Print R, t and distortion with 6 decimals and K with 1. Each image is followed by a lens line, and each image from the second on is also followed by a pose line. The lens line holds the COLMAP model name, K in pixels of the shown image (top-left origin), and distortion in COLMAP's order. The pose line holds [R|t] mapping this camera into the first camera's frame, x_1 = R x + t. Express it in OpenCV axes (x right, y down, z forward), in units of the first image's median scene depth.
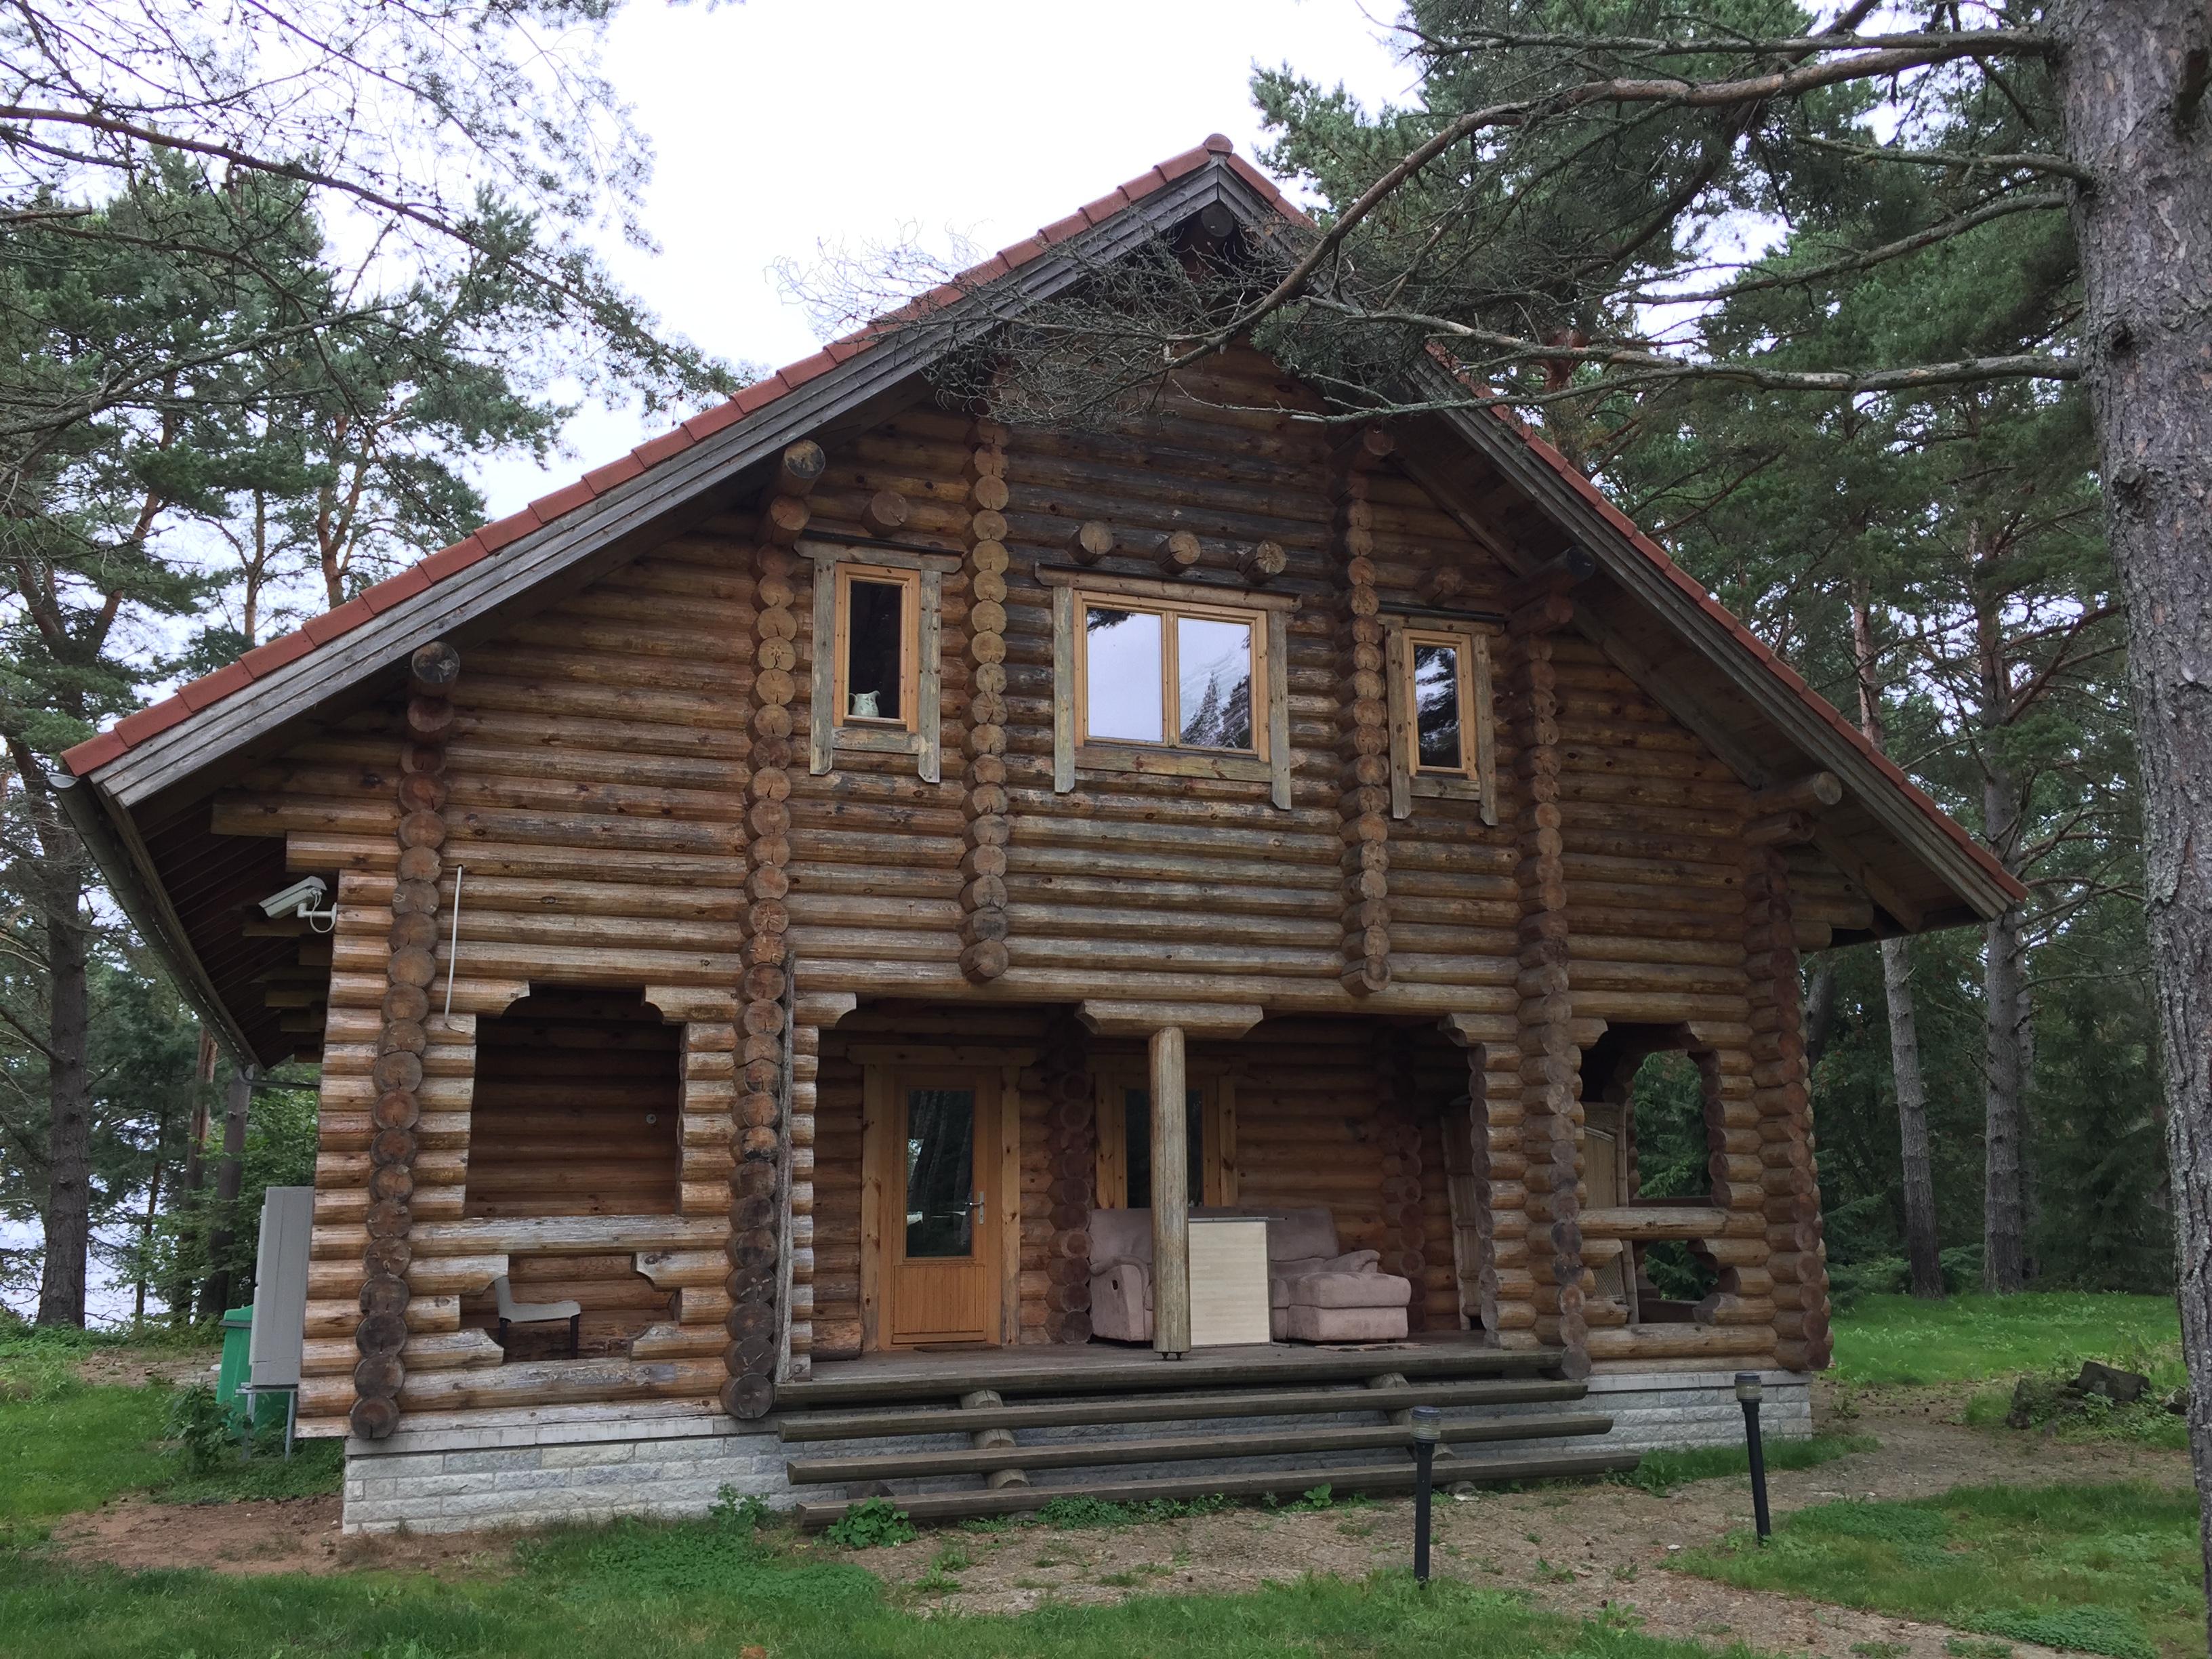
lens RADIAL K [[1869.7, 0, 1105.0], [0, 1869.7, 821.8], [0, 0, 1]] dist [0.092217, -0.005357]
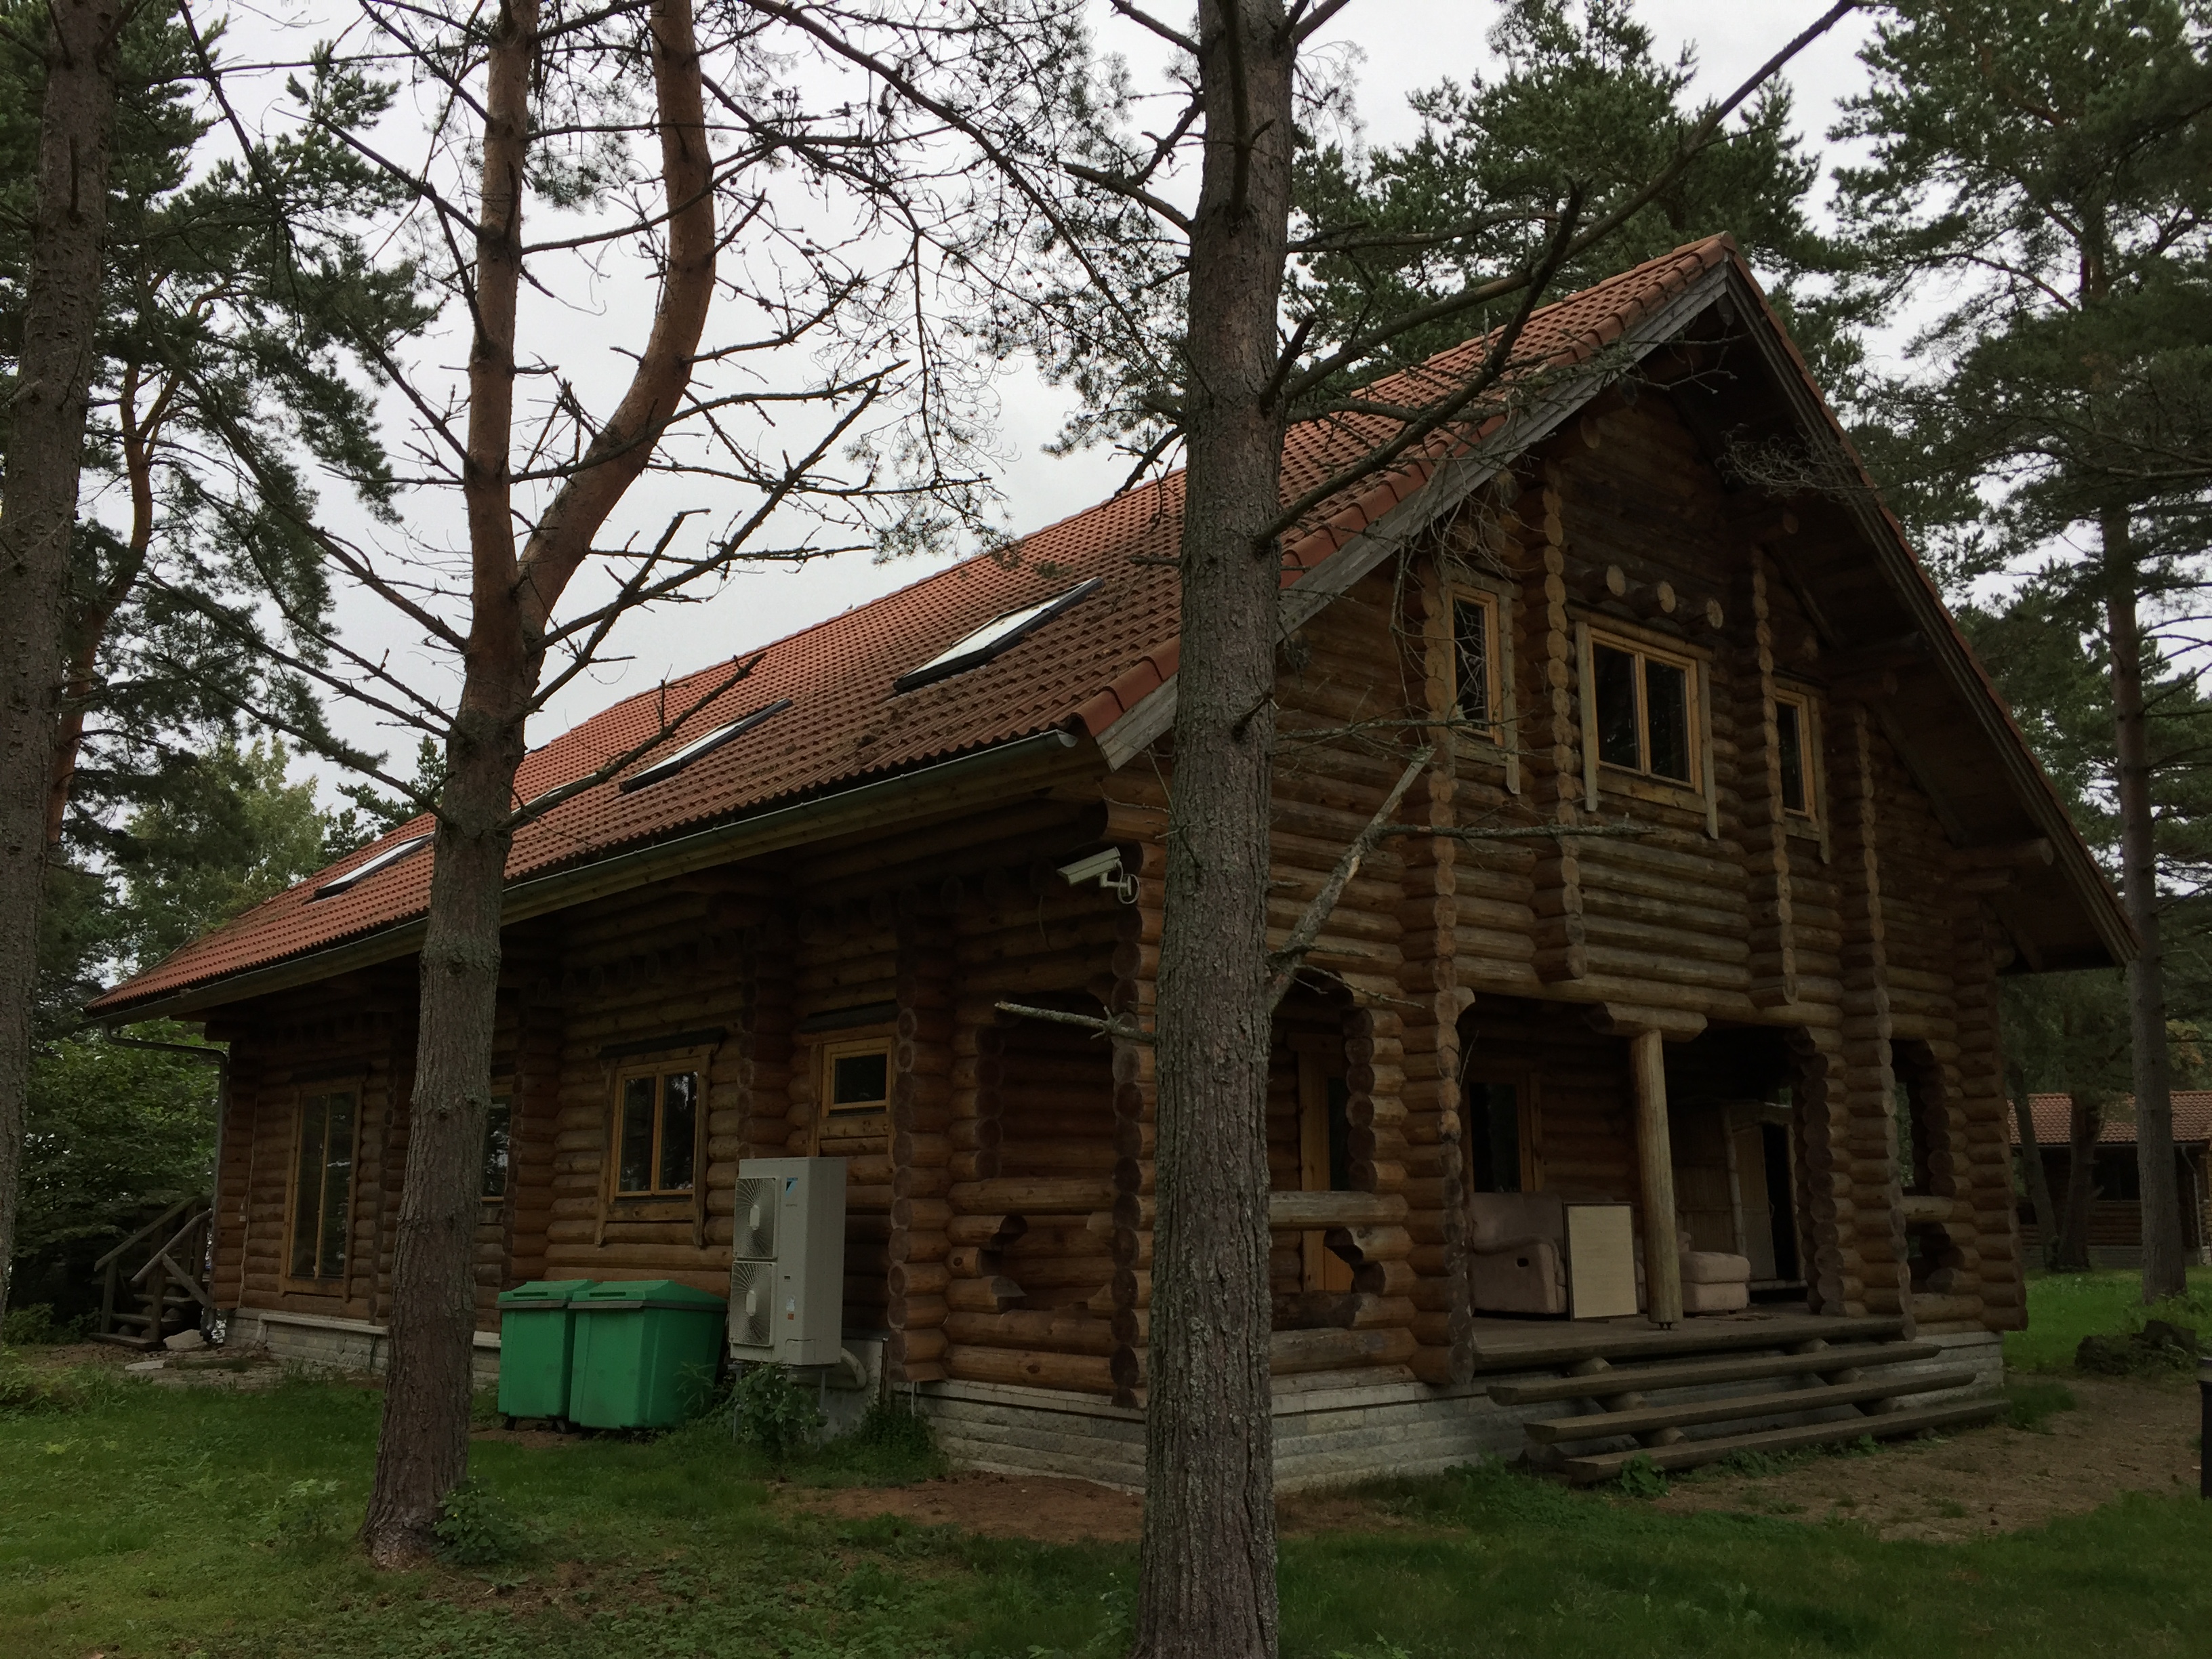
lens RADIAL K [[1869.7, 0, 1104.5], [0, 1869.7, 825.8], [0, 0, 1]] dist [0.092217, -0.005357]
pose [[0.935903, 0.073050, 0.344600, -0.659045], [-0.075321, 0.997136, -0.006812, 0.021338], [-0.344111, -0.019580, 0.938725, 0.067679]]
